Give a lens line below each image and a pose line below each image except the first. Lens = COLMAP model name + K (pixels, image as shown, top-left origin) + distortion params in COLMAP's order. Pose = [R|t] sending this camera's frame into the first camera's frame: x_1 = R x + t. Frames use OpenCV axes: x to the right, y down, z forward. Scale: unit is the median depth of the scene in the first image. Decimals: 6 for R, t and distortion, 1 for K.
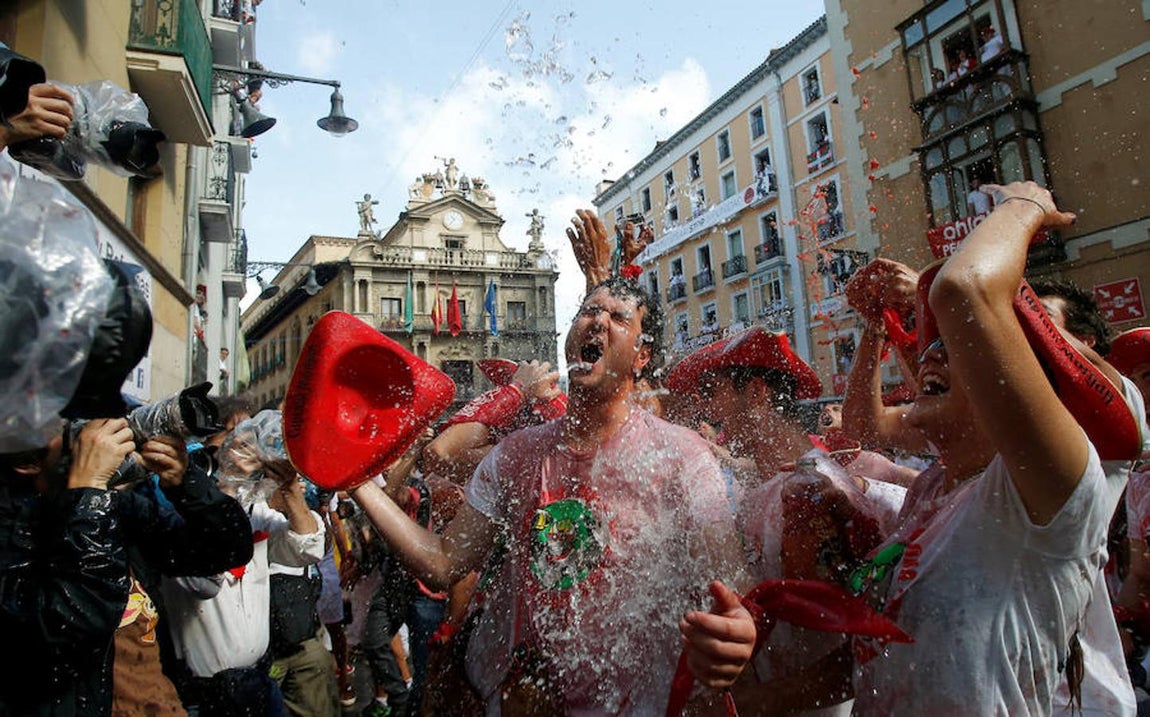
lens RADIAL K [[637.1, 0, 576.4], [0, 637.1, 339.6], [0, 0, 1]] dist [-0.075673, 0.000356]
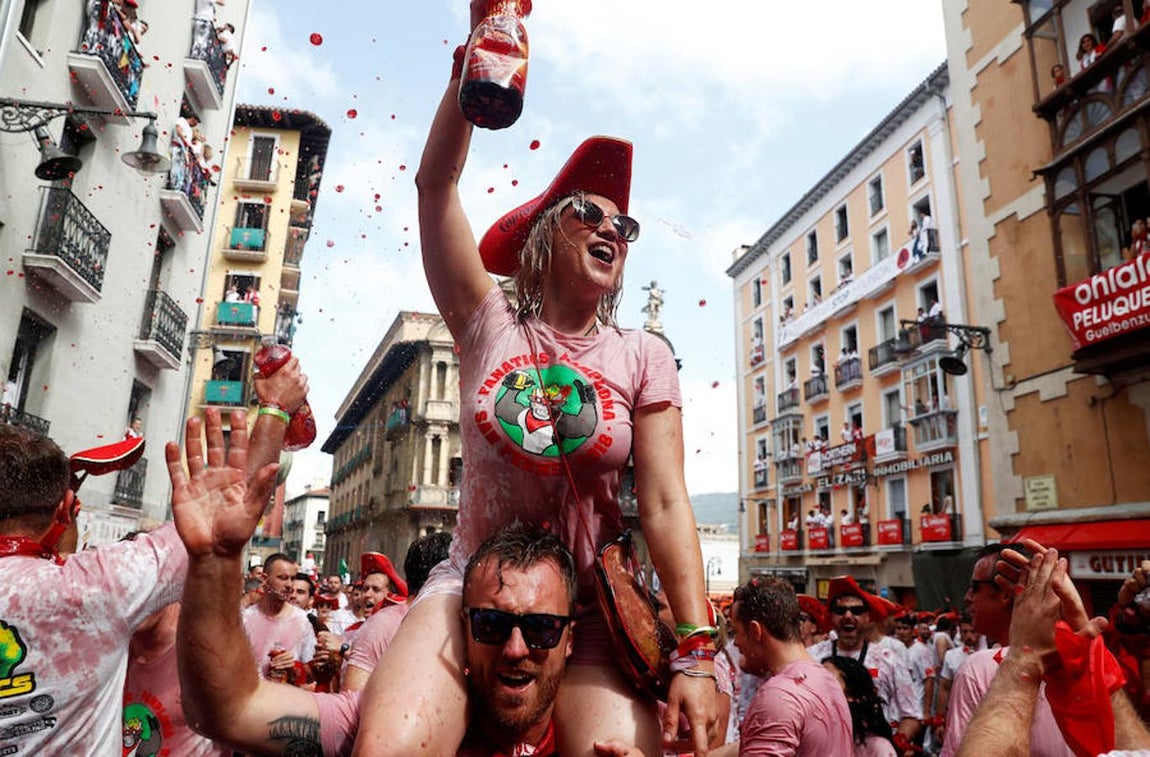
lens RADIAL K [[767.3, 0, 575.0], [0, 767.3, 378.5], [0, 0, 1]] dist [-0.066867, 0.001290]
pose [[0.966116, 0.025725, -0.256824, 0.132763], [-0.047455, 0.995762, -0.078774, 0.000883], [0.253709, 0.088292, 0.963243, 0.056044]]
